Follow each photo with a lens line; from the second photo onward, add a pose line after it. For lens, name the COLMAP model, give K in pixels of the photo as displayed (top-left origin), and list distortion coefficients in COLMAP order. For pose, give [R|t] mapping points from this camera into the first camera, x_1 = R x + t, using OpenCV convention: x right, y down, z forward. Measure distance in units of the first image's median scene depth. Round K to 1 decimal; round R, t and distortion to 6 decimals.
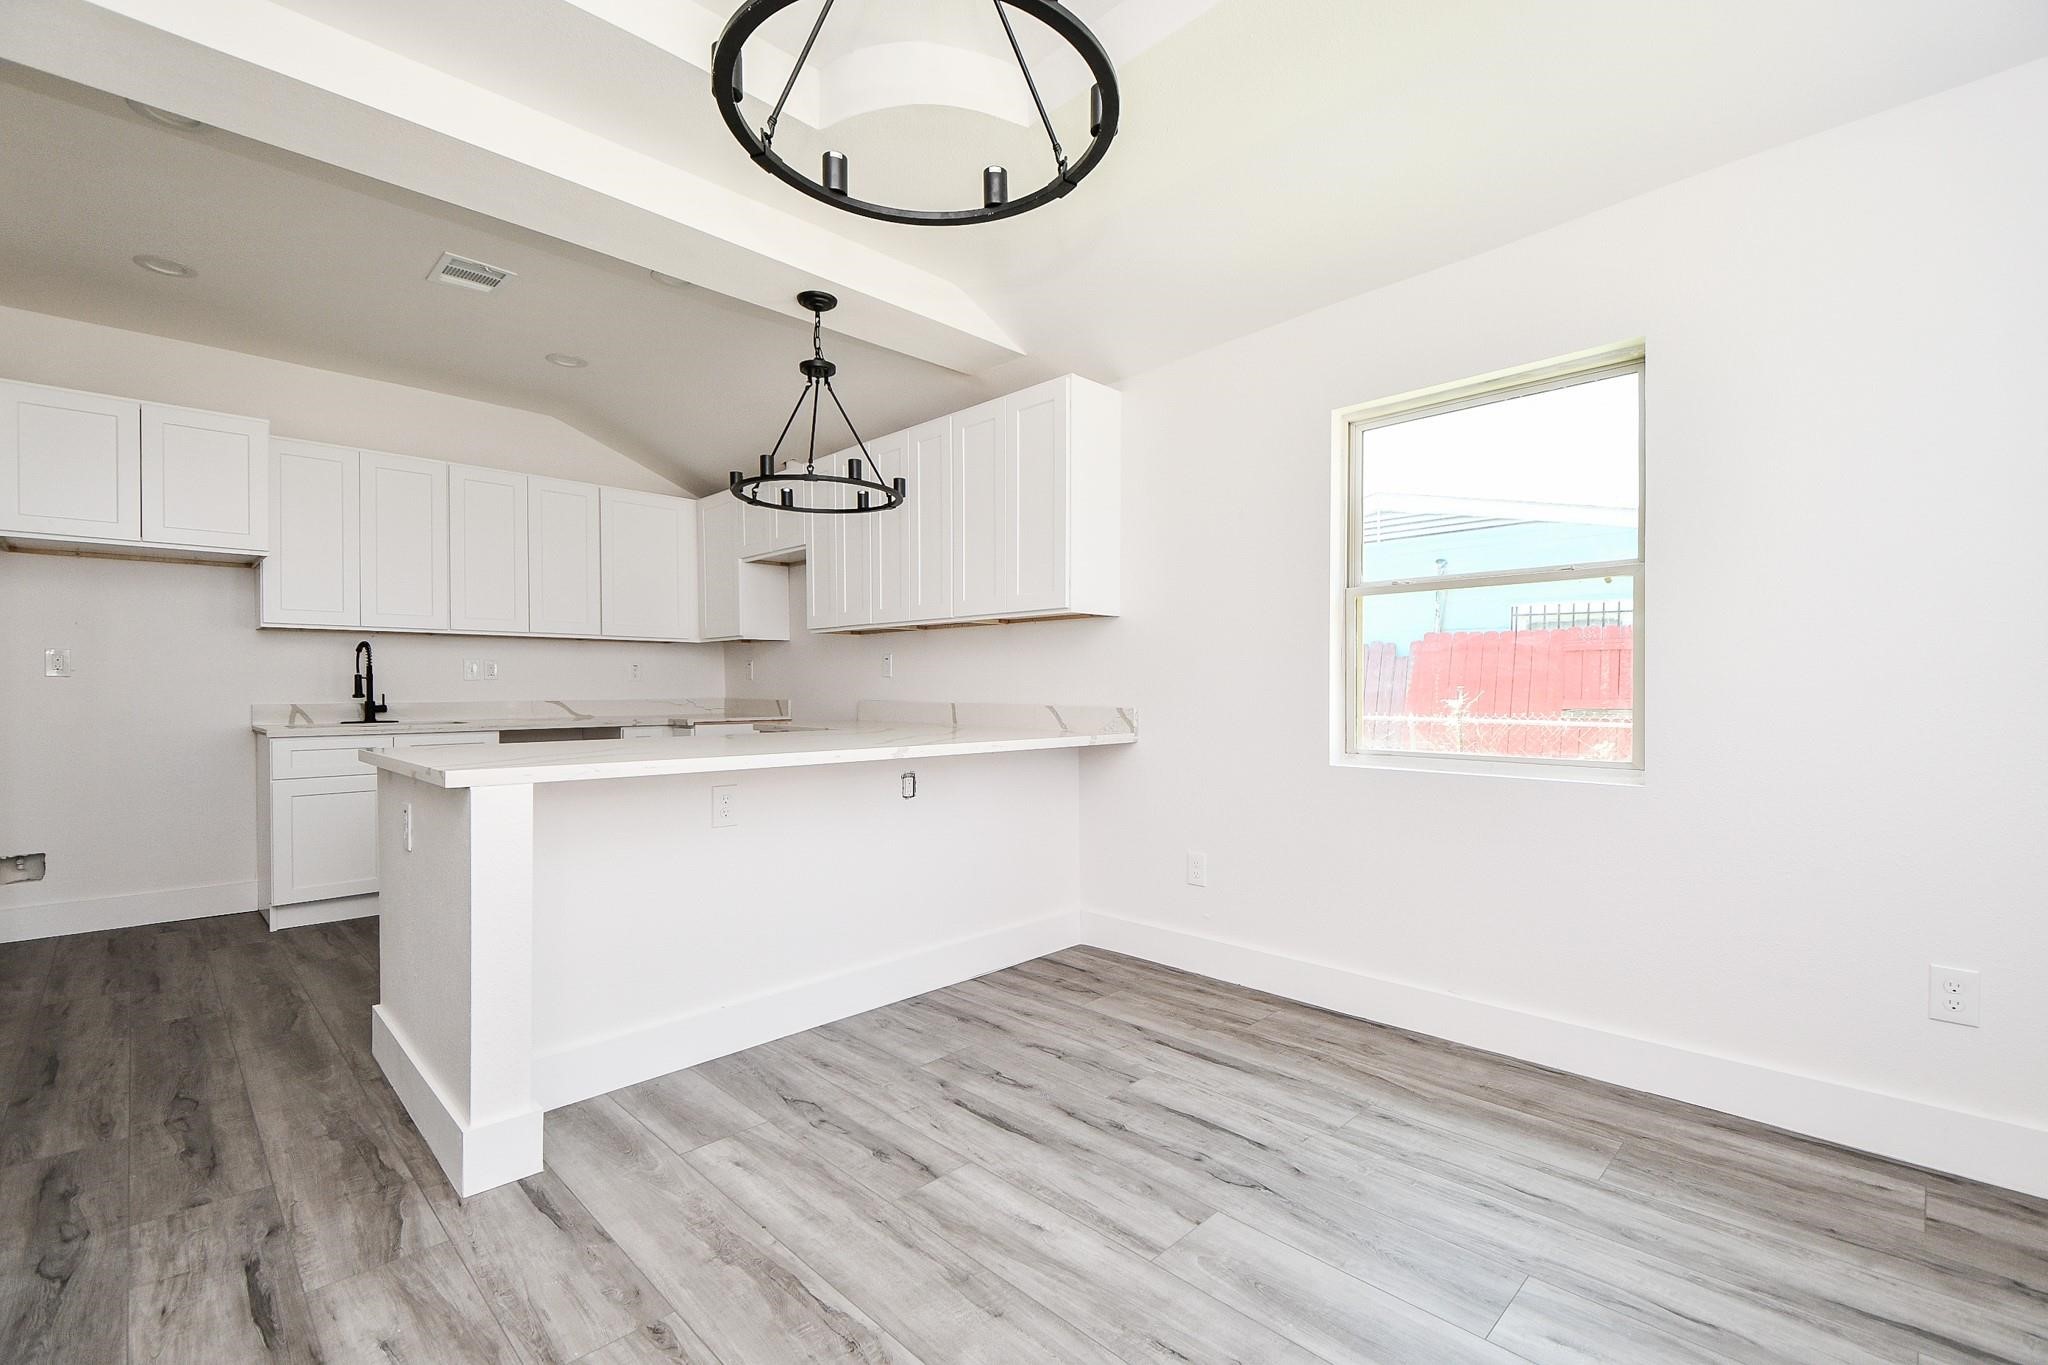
lens RADIAL K [[895.5, 0, 1024.0], [0, 895.5, 682.5], [0, 0, 1]] dist [-0.039511, -0.000140]
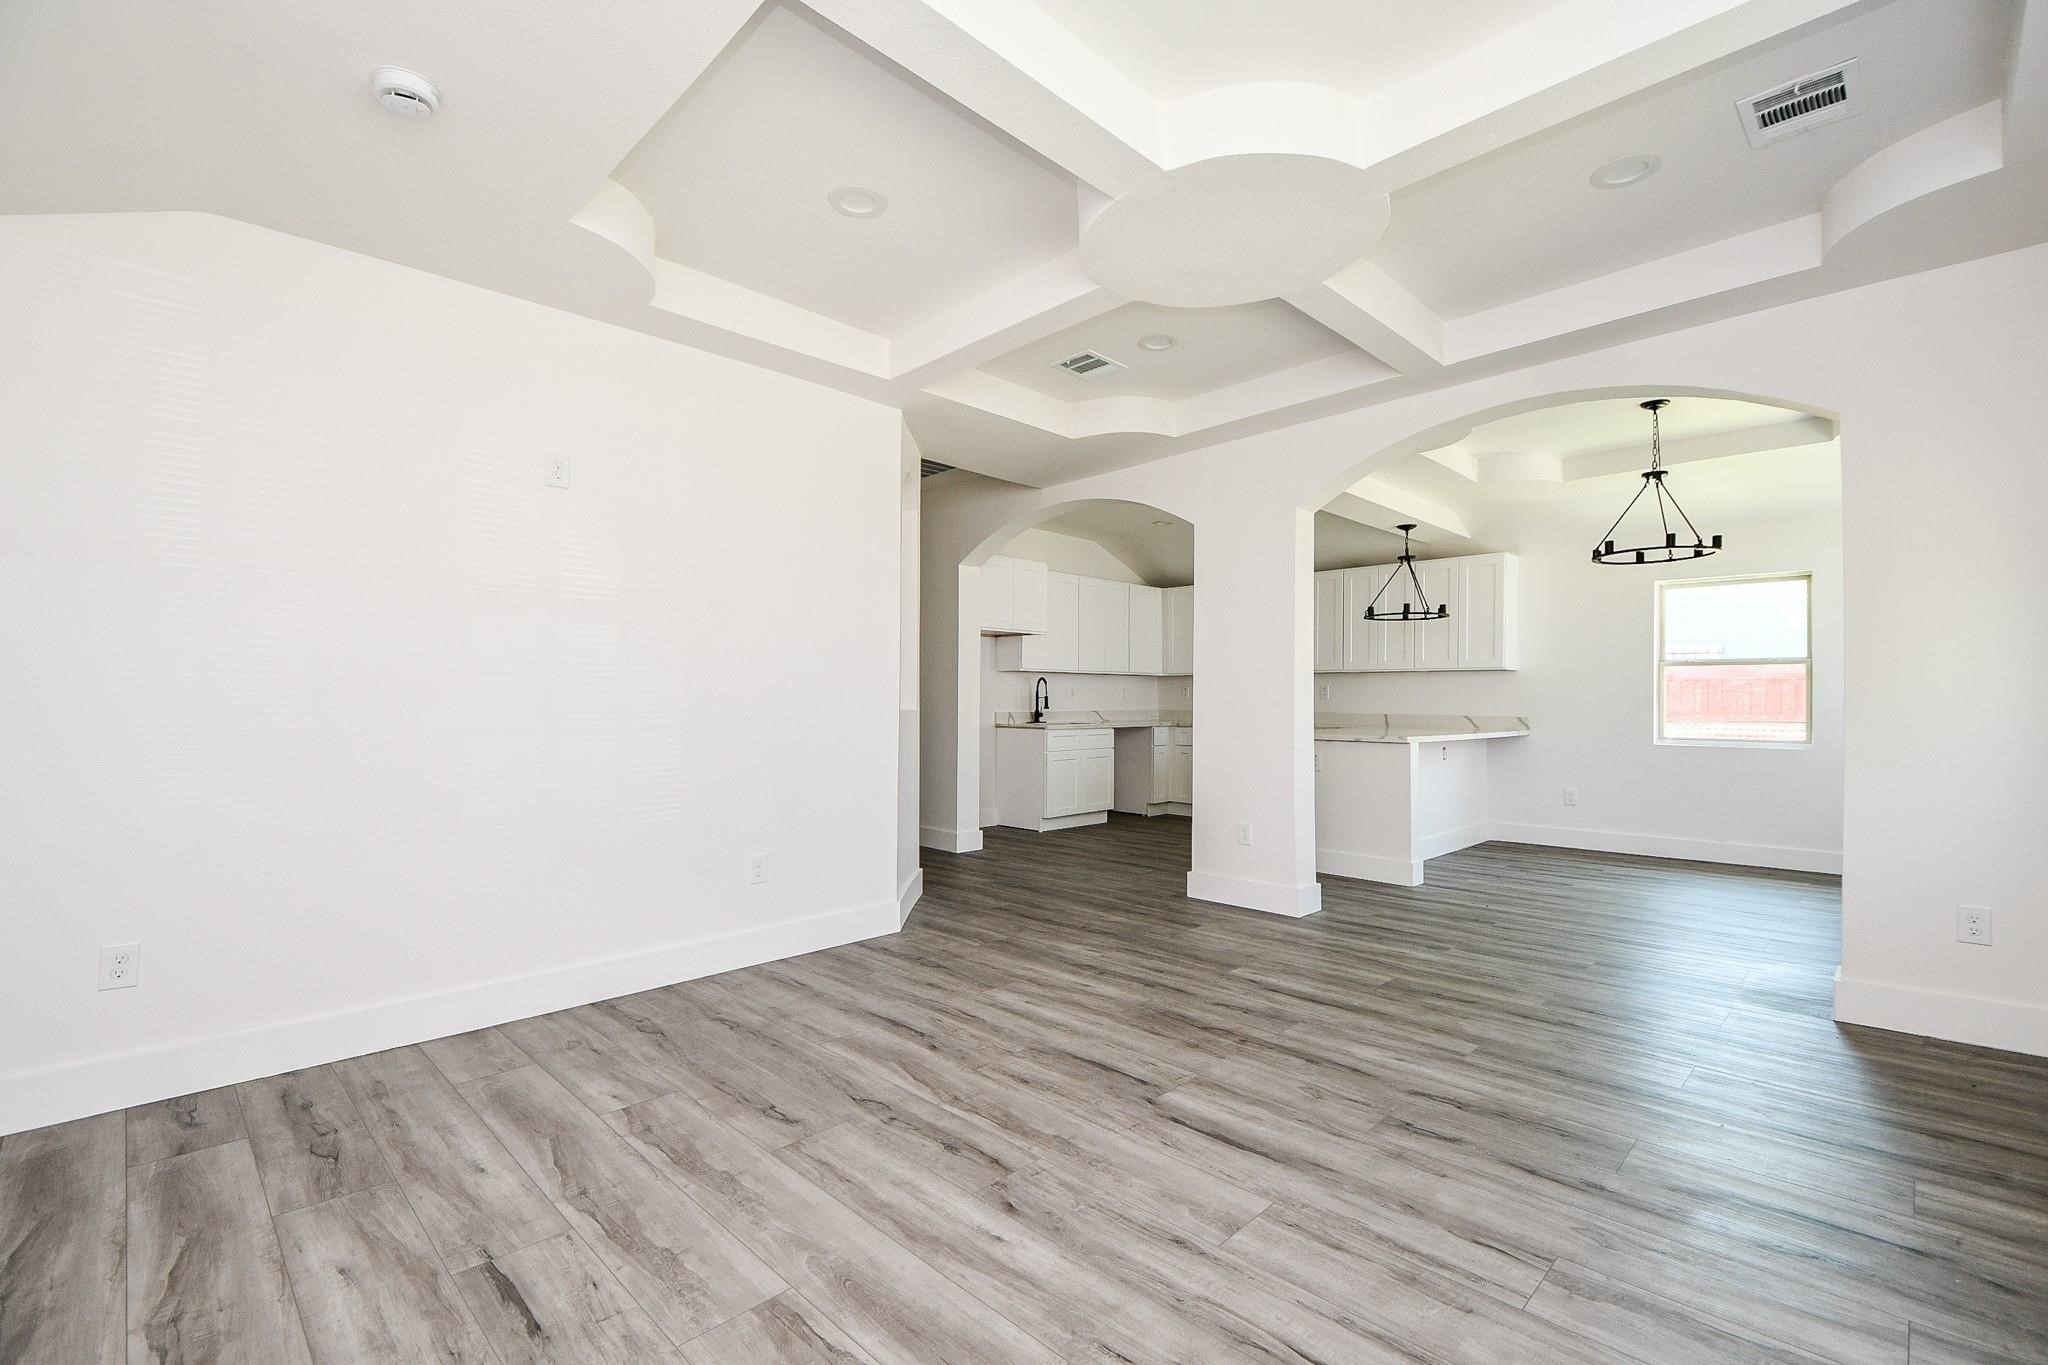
lens RADIAL K [[886.8, 0, 1073.7], [0, 886.8, 679.3], [0, 0, 1]] dist [0.017610, -0.000388]
pose [[0.999318, 0.004098, 0.036702, -0.685516], [-0.003508, 0.999864, -0.016118, -0.015432], [-0.036763, 0.015978, 0.999196, -0.678543]]
